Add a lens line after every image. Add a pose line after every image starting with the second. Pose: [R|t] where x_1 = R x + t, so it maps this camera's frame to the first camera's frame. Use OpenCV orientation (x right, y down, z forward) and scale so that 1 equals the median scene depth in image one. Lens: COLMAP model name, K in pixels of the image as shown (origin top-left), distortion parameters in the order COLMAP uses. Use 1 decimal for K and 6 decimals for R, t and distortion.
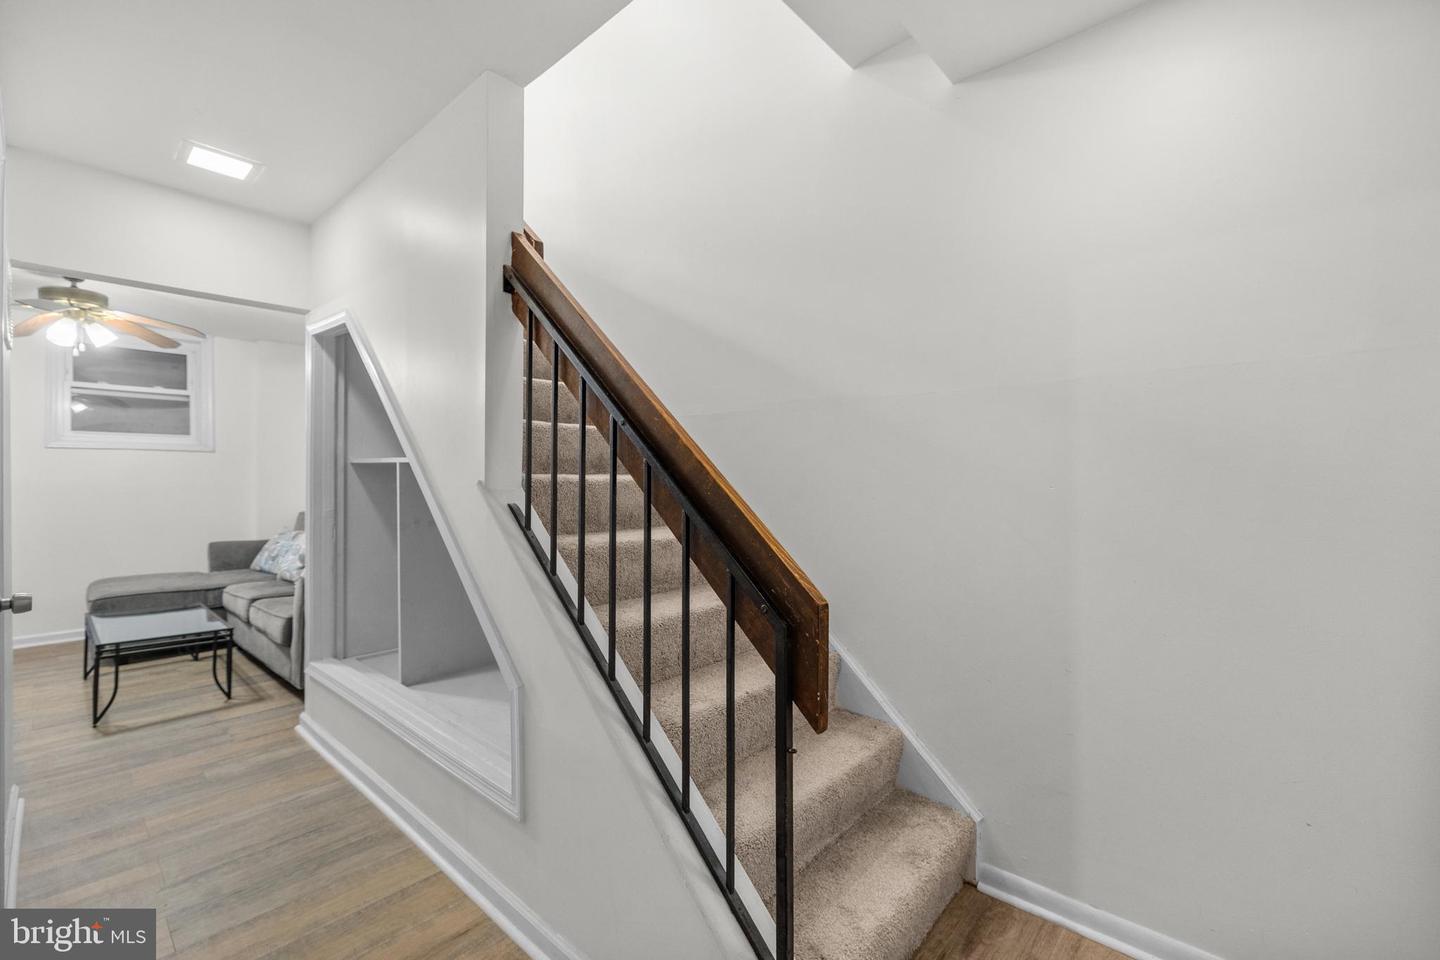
lens RADIAL K [[621.9, 0, 710.3], [0, 621.9, 481.3], [0, 0, 1]] dist [0.006527, 0.000122]
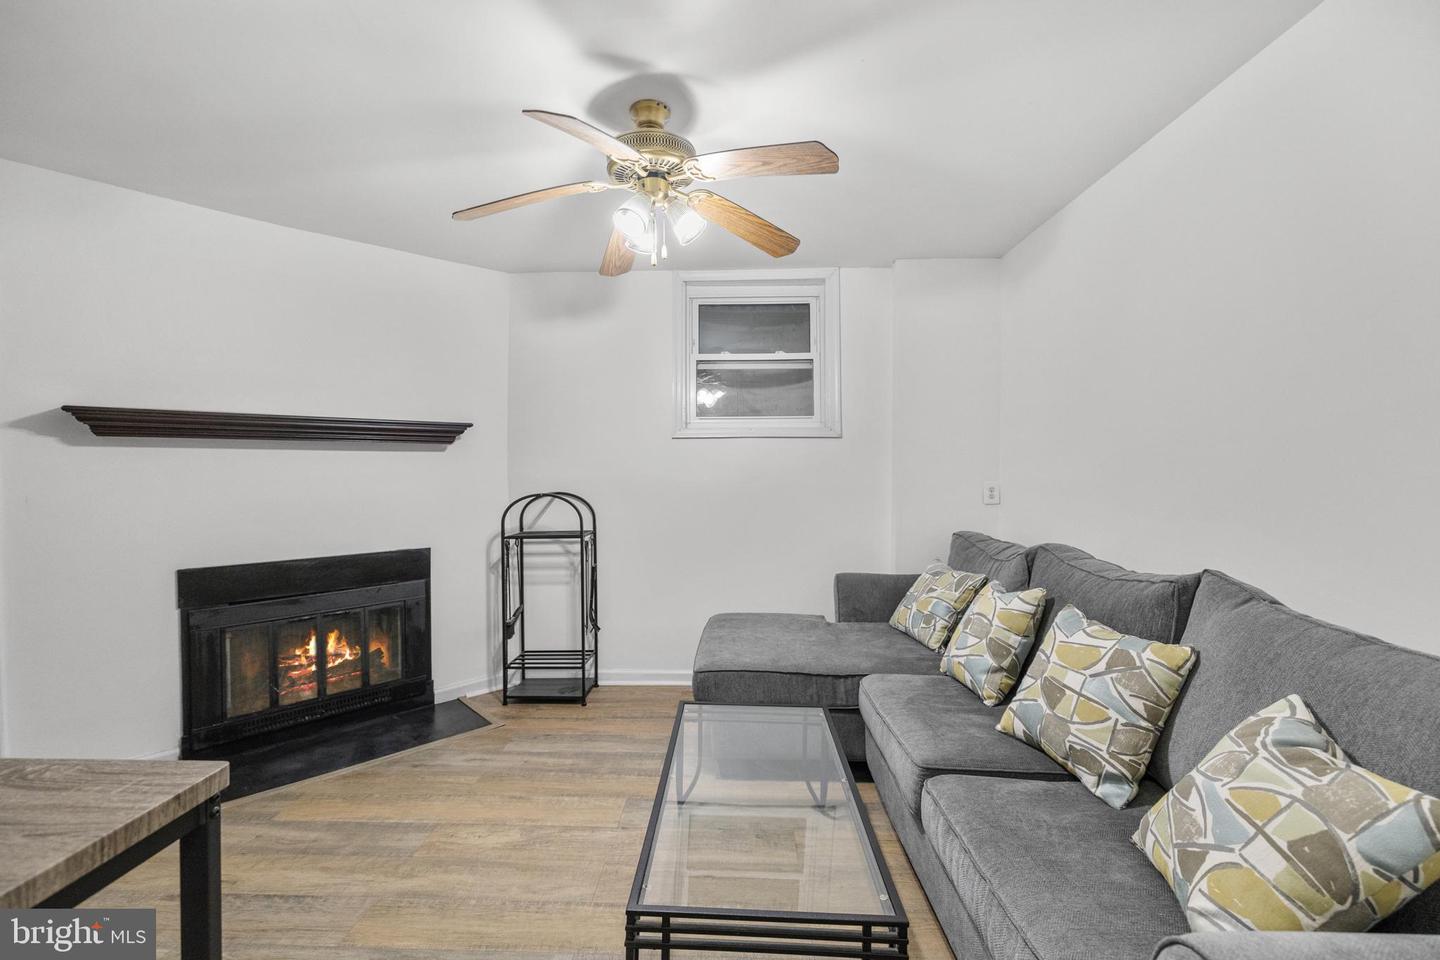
lens RADIAL K [[621.9, 0, 697.1], [0, 621.9, 475.0], [0, 0, 1]] dist [0.006527, 0.000122]
pose [[0.635431, 0.003364, -0.772151, -0.387435], [0.001489, 0.999983, 0.005582, -0.010740], [0.772156, -0.004697, 0.635415, 0.468283]]
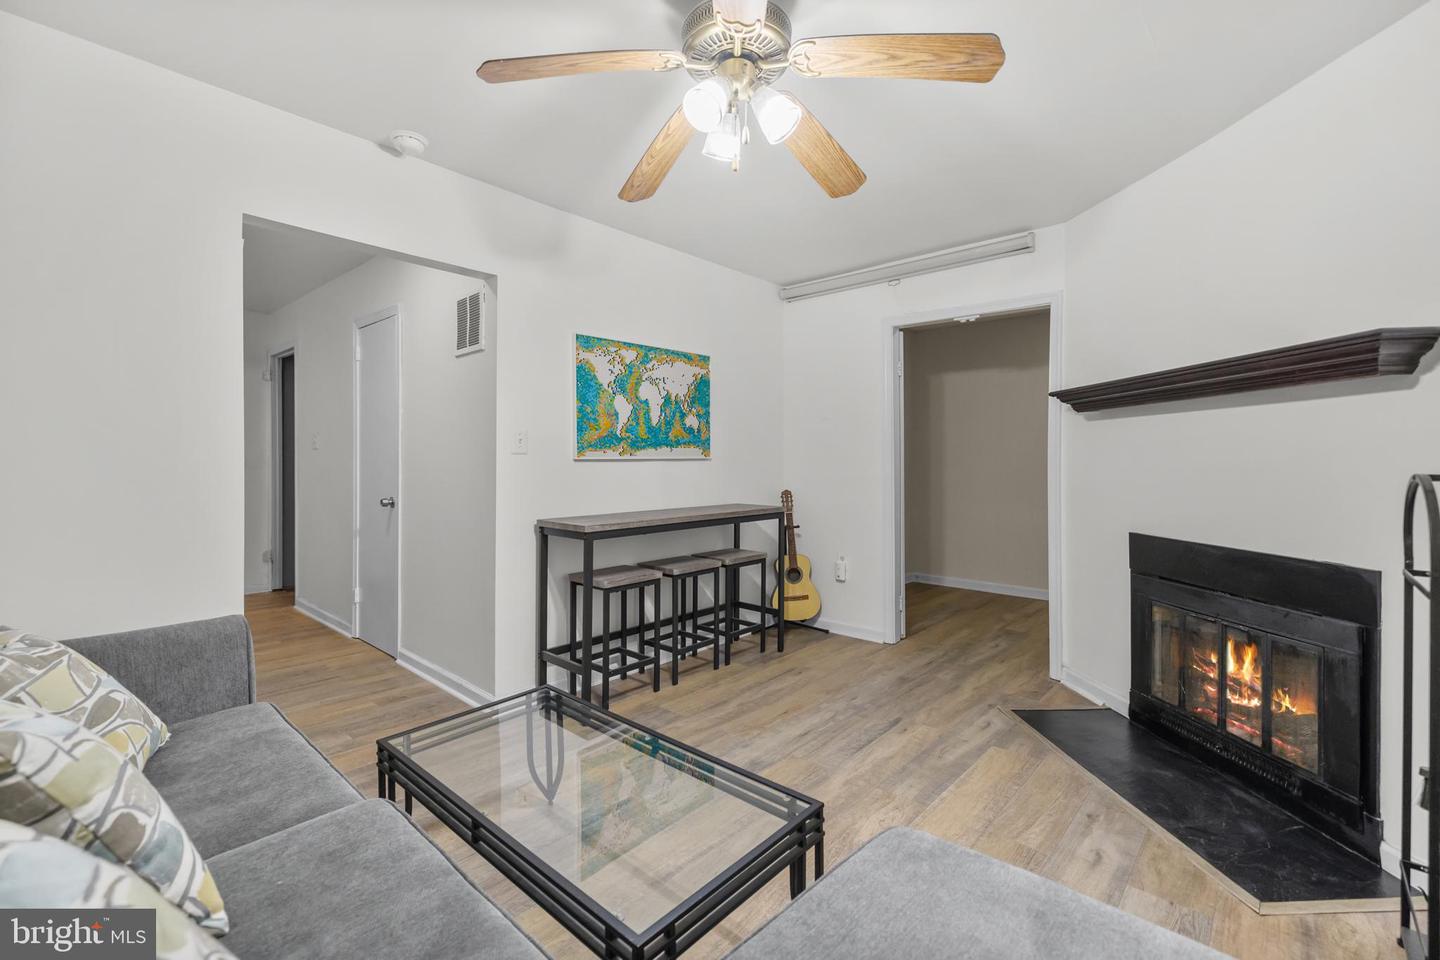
lens RADIAL K [[621.9, 0, 721.7], [0, 621.9, 460.8], [0, 0, 1]] dist [0.006527, 0.000122]
pose [[-0.999715, -0.001462, -0.023839, -0.720774], [-0.001557, 0.999991, 0.003960, 0.007370], [0.023833, 0.003996, -0.999708, 1.063064]]
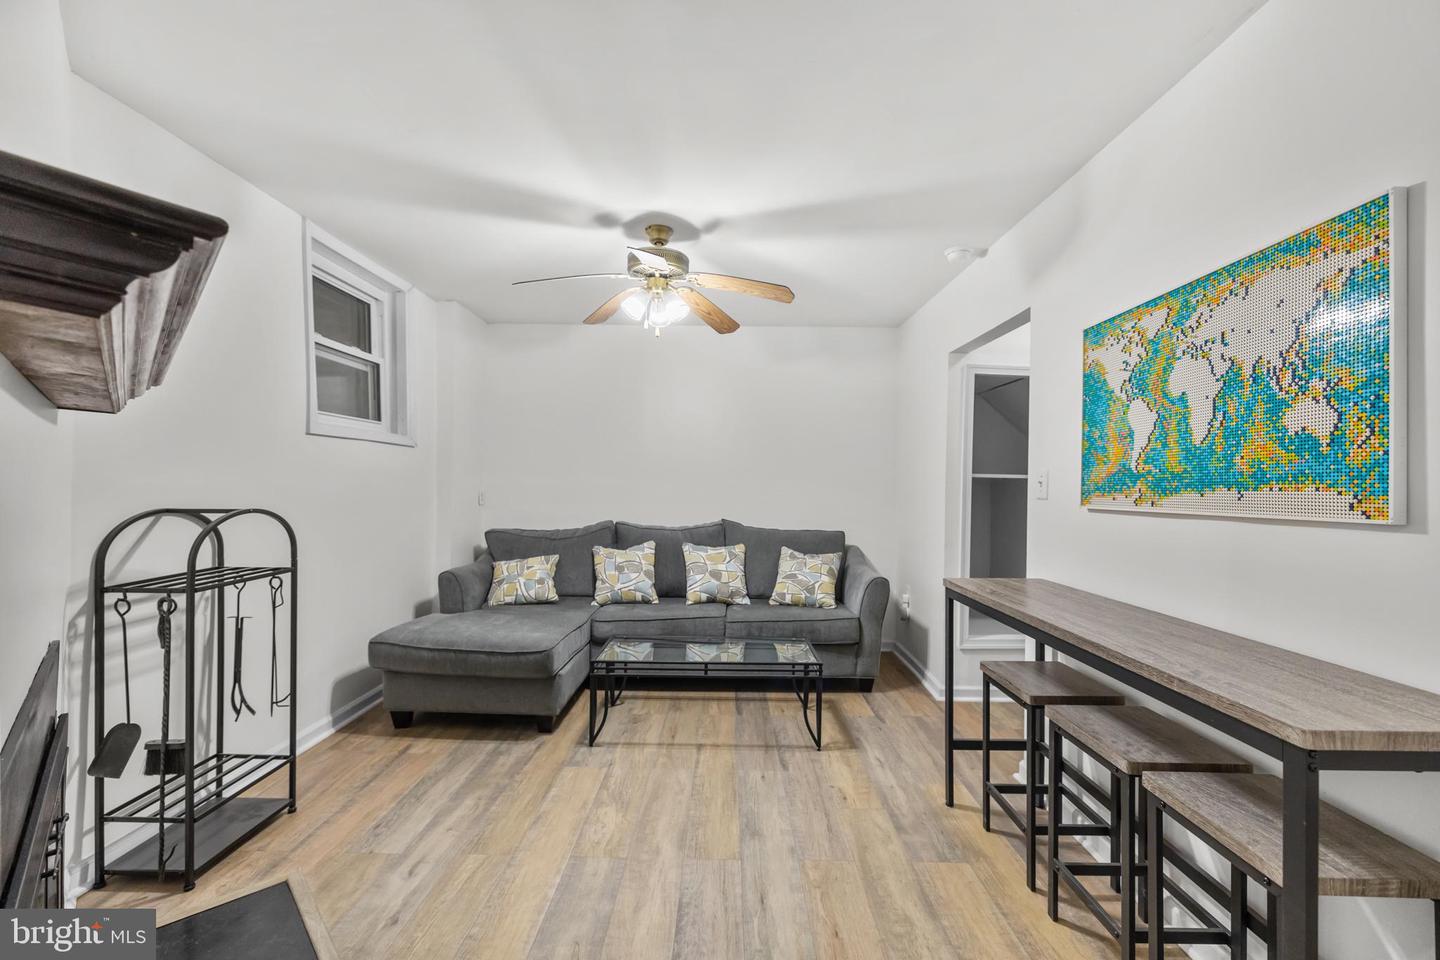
lens RADIAL K [[621.9, 0, 727.6], [0, 621.9, 478.3], [0, 0, 1]] dist [0.006527, 0.000122]
pose [[0.737195, 0.012527, 0.675564, -1.100709], [-0.007782, 0.999919, -0.010049, -0.007110], [-0.675635, 0.002151, 0.737233, 0.216539]]
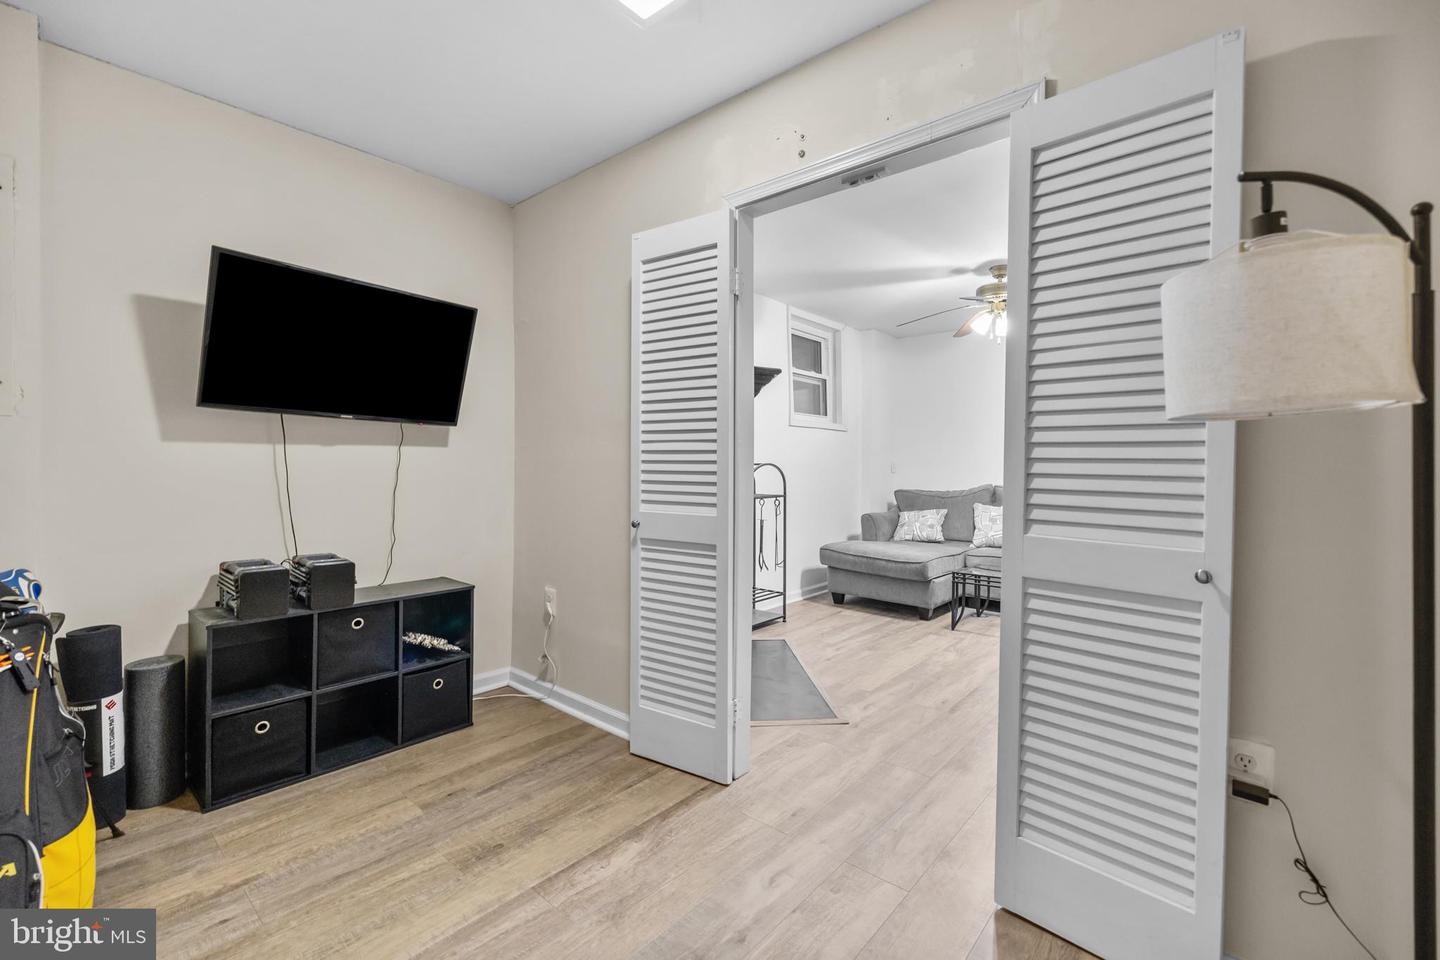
lens RADIAL K [[621.9, 0, 709.9], [0, 621.9, 475.8], [0, 0, 1]] dist [0.006527, 0.000122]
pose [[0.999424, 0.007181, 0.033174, -1.165298], [-0.007611, 0.999888, 0.012864, 0.021342], [-0.033078, -0.013109, 0.999367, -0.133503]]
